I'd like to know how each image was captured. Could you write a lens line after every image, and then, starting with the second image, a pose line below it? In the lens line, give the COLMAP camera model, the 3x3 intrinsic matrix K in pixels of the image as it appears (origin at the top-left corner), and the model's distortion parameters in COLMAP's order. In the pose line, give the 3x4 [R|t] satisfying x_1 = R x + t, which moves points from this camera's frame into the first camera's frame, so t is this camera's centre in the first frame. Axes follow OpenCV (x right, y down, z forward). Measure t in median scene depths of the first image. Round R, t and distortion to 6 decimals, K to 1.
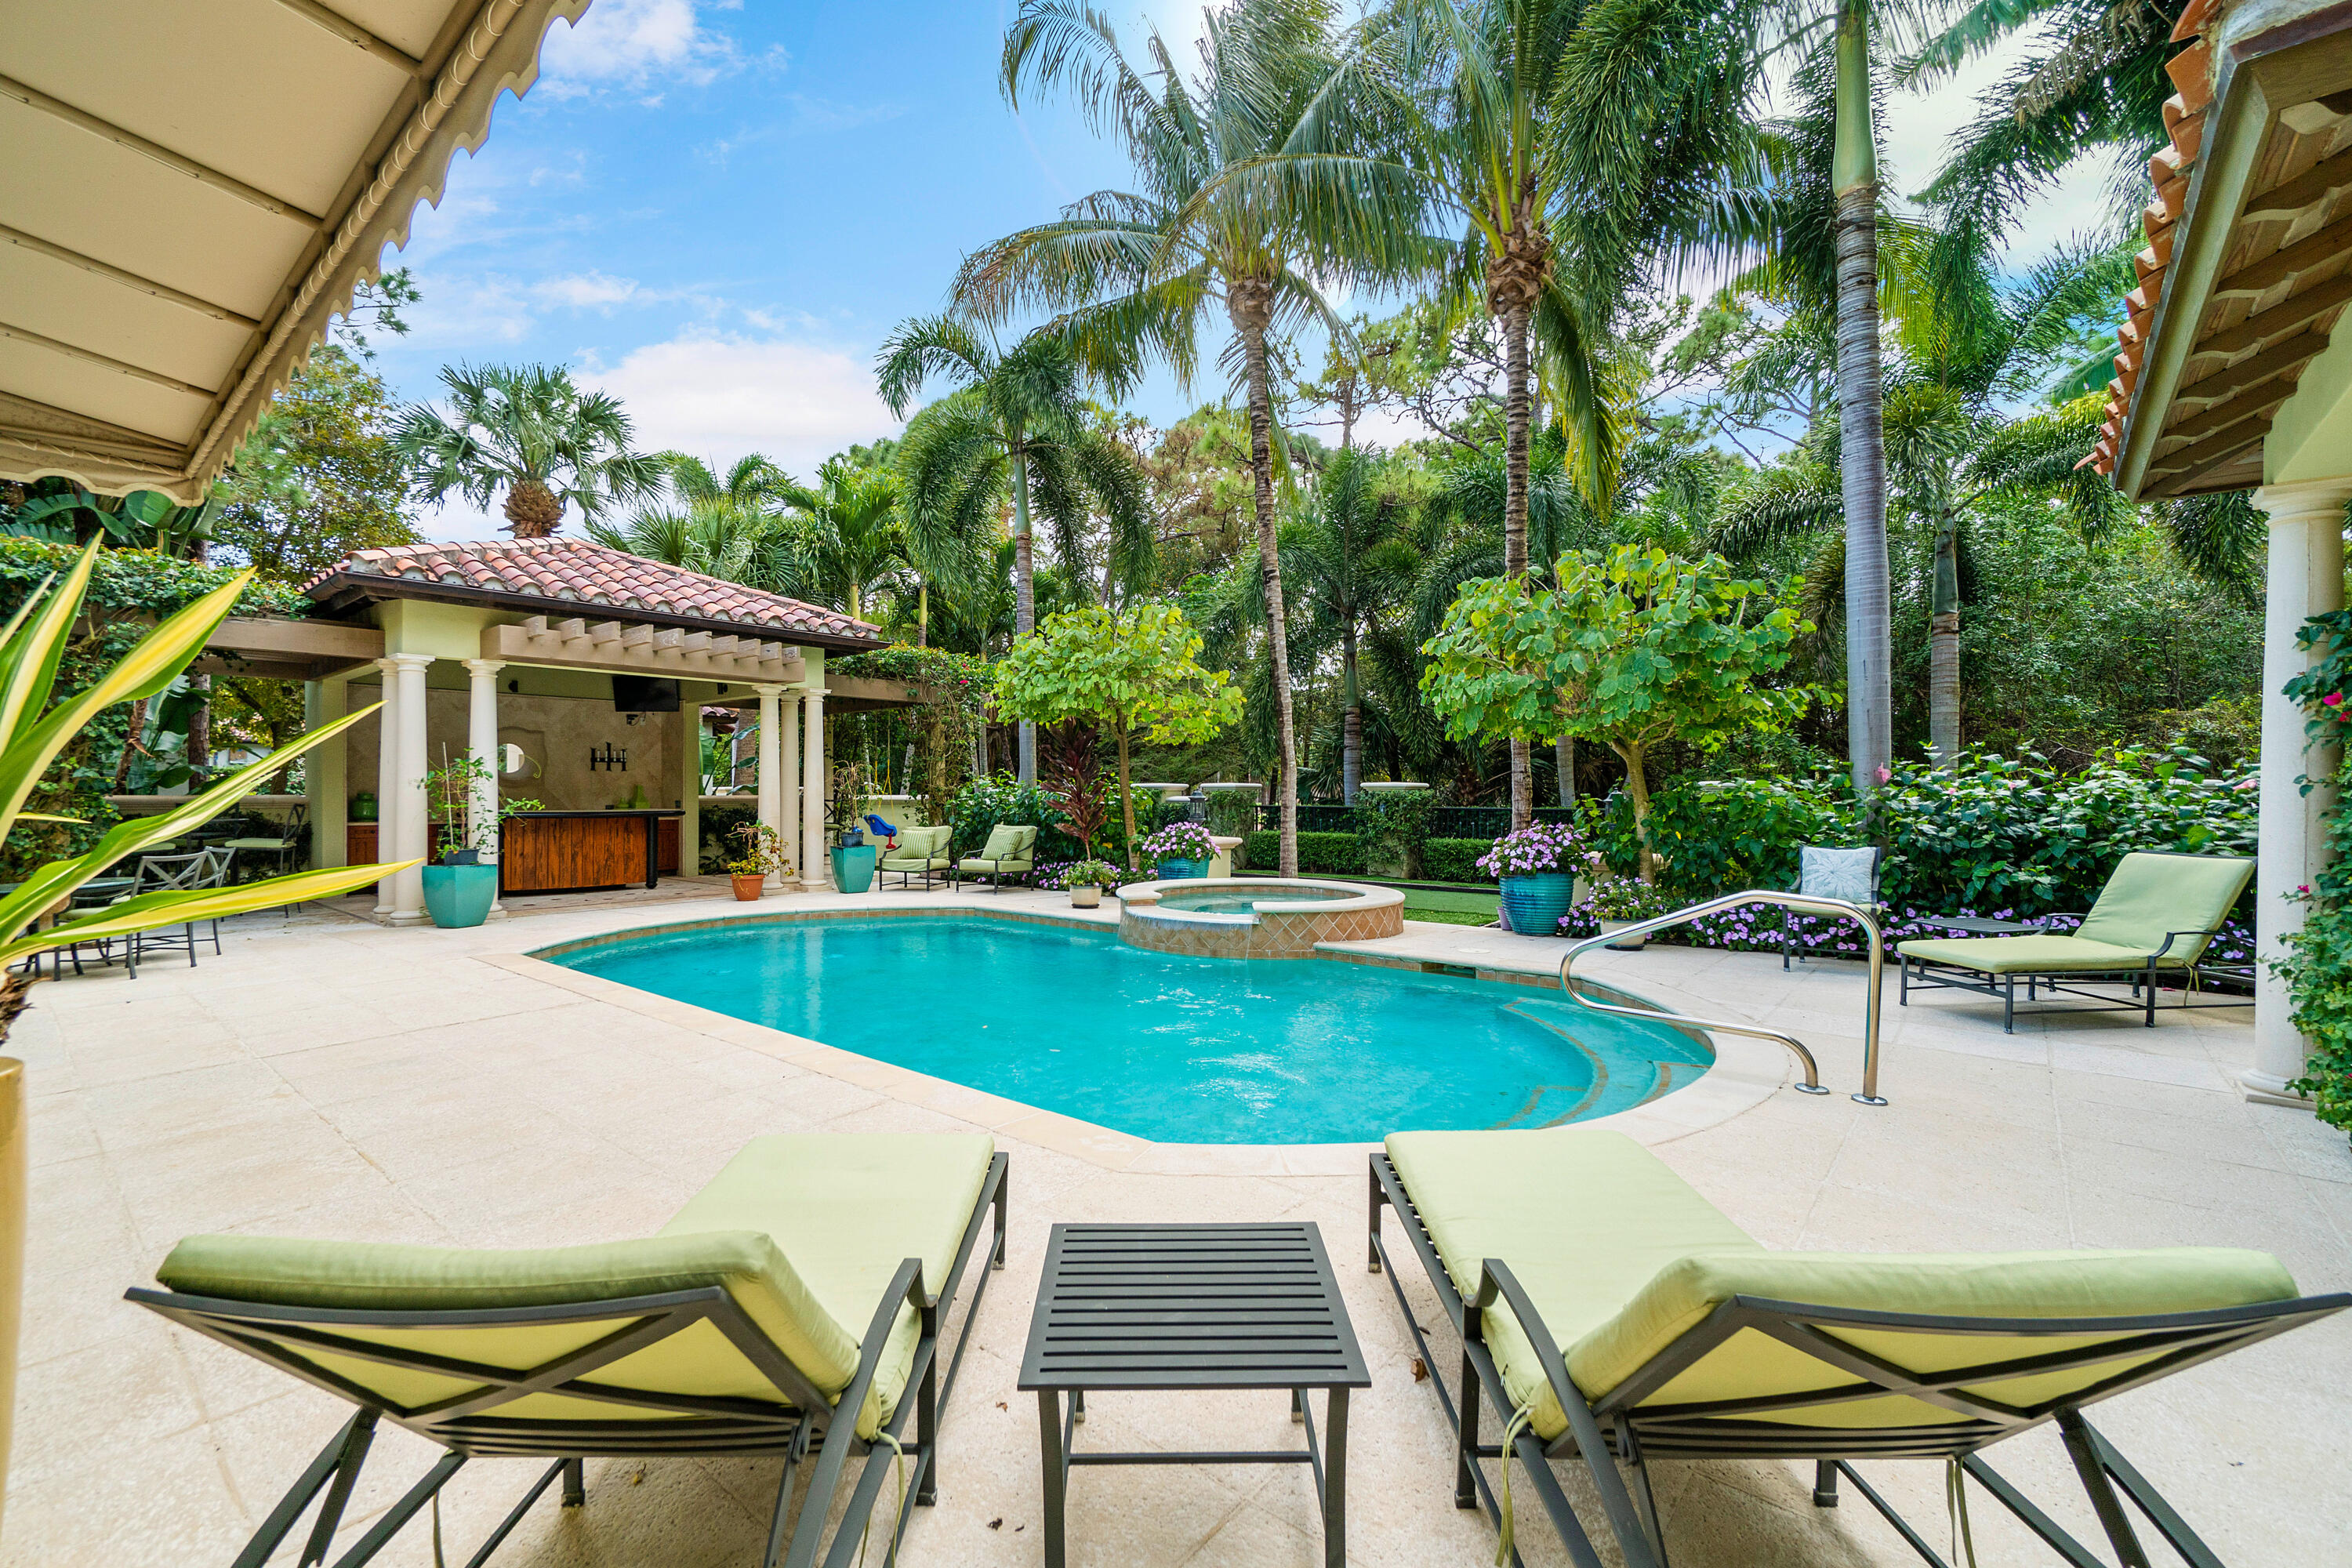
lens RADIAL K [[1029.0, 0, 1153.5], [0, 1029.0, 781.8], [0, 0, 1]] dist [0.001771, 0.000029]
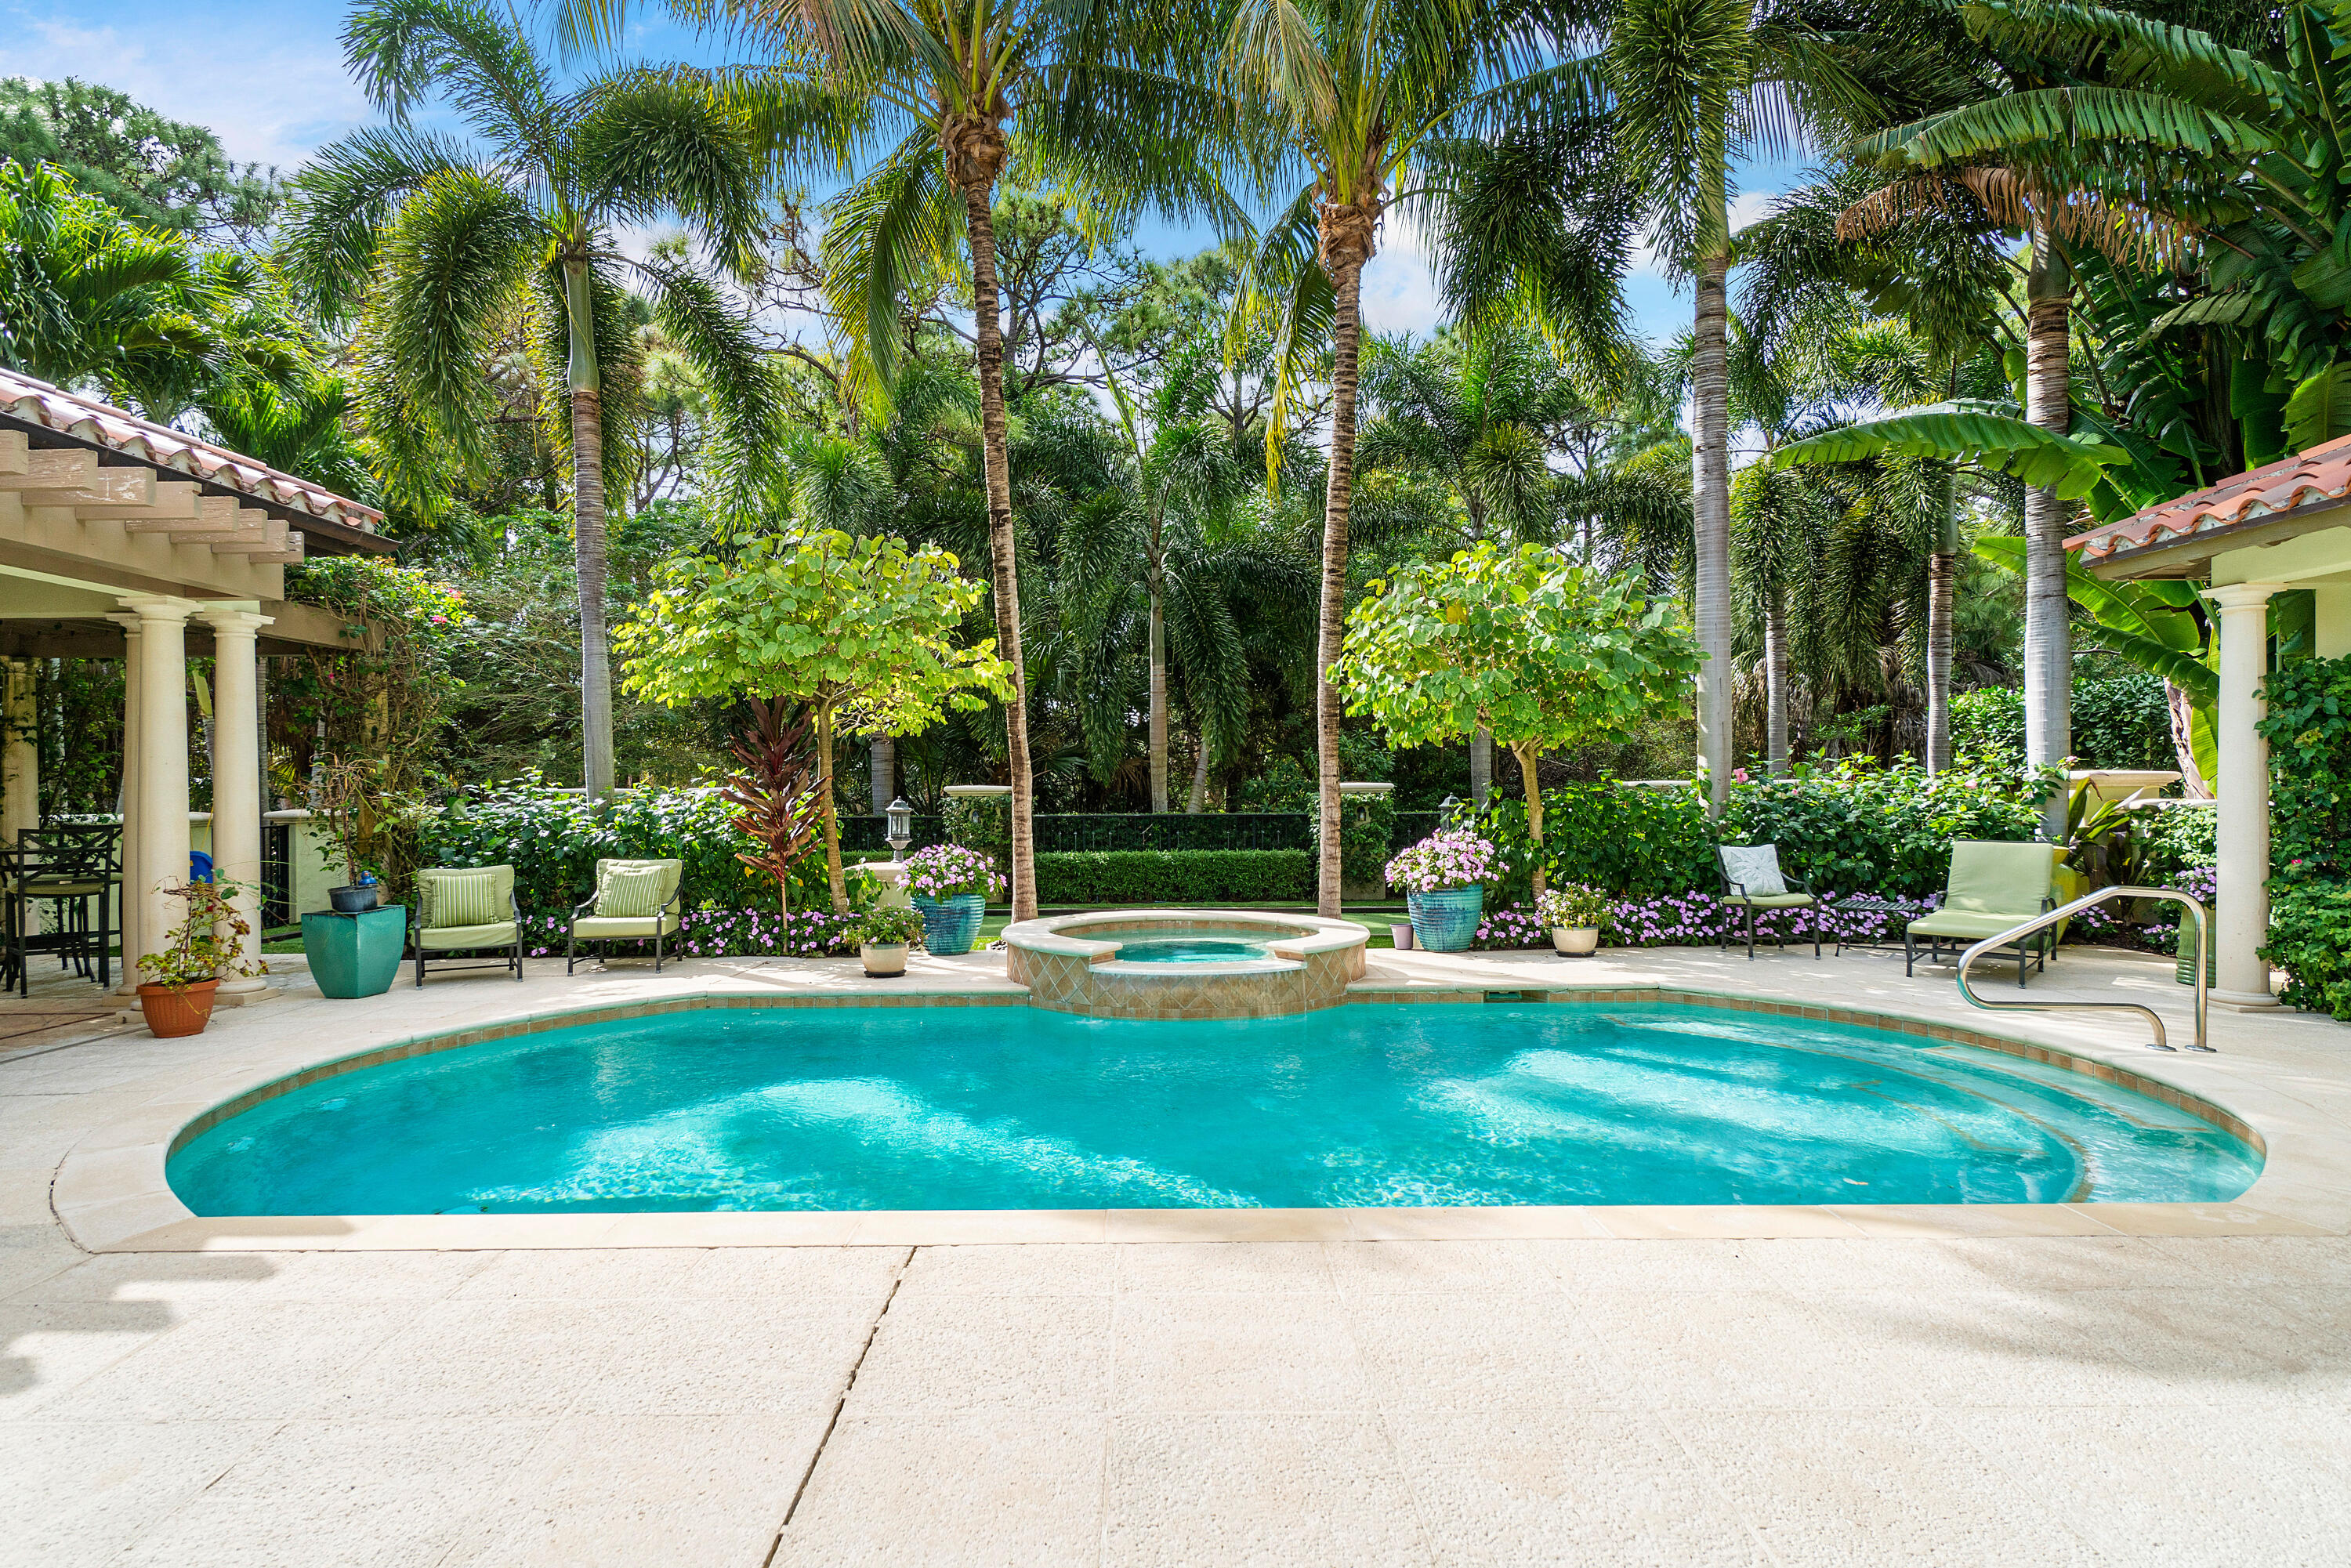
lens RADIAL K [[1229.5, 0, 1163.9], [0, 1229.5, 798.7], [0, 0, 1]] dist [-0.003954, -0.000748]
pose [[0.751566, -0.011787, 0.659553, -0.493538], [0.001374, 0.999866, 0.016302, -0.008070], [-0.659657, -0.011346, 0.751481, 0.290075]]
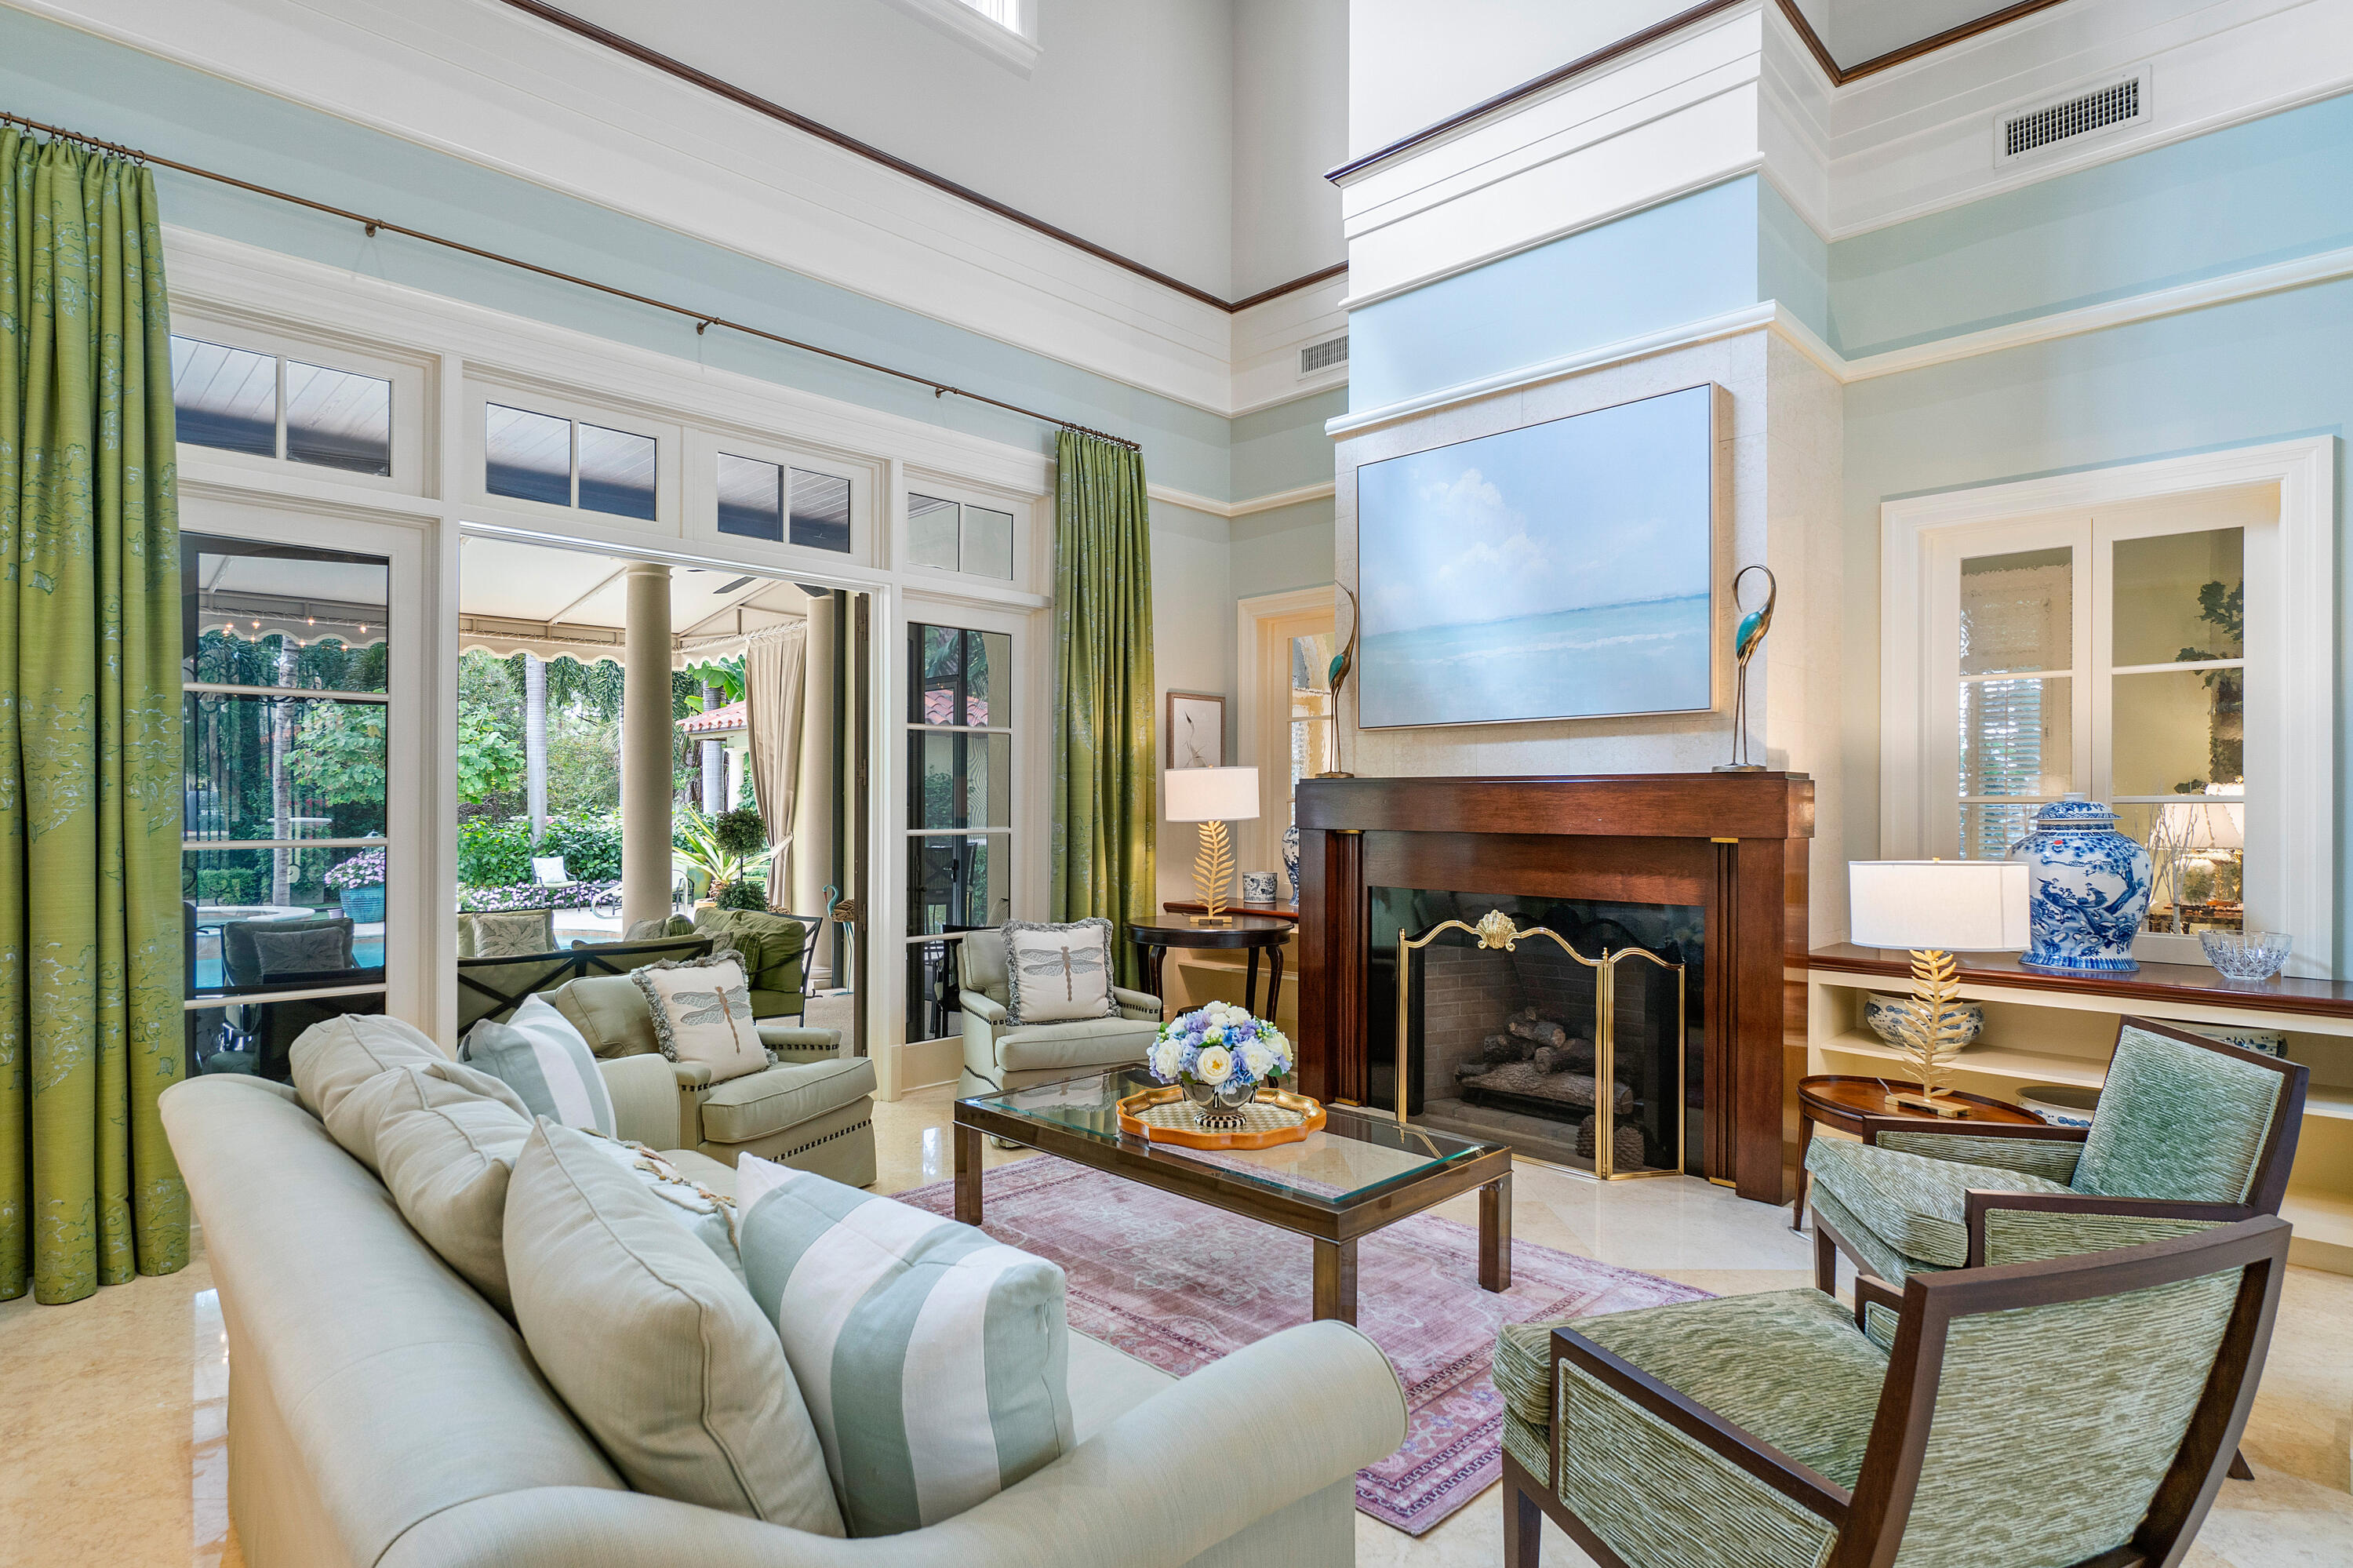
lens RADIAL K [[1230.7, 0, 1164.9], [0, 1230.7, 798.7], [0, 0, 1]] dist [-0.003954, -0.000748]
pose [[0.069313, -0.001004, 0.997594, -1.289196], [-0.011528, 0.999932, 0.001807, -0.057093], [-0.997528, -0.011626, 0.069297, -0.335031]]
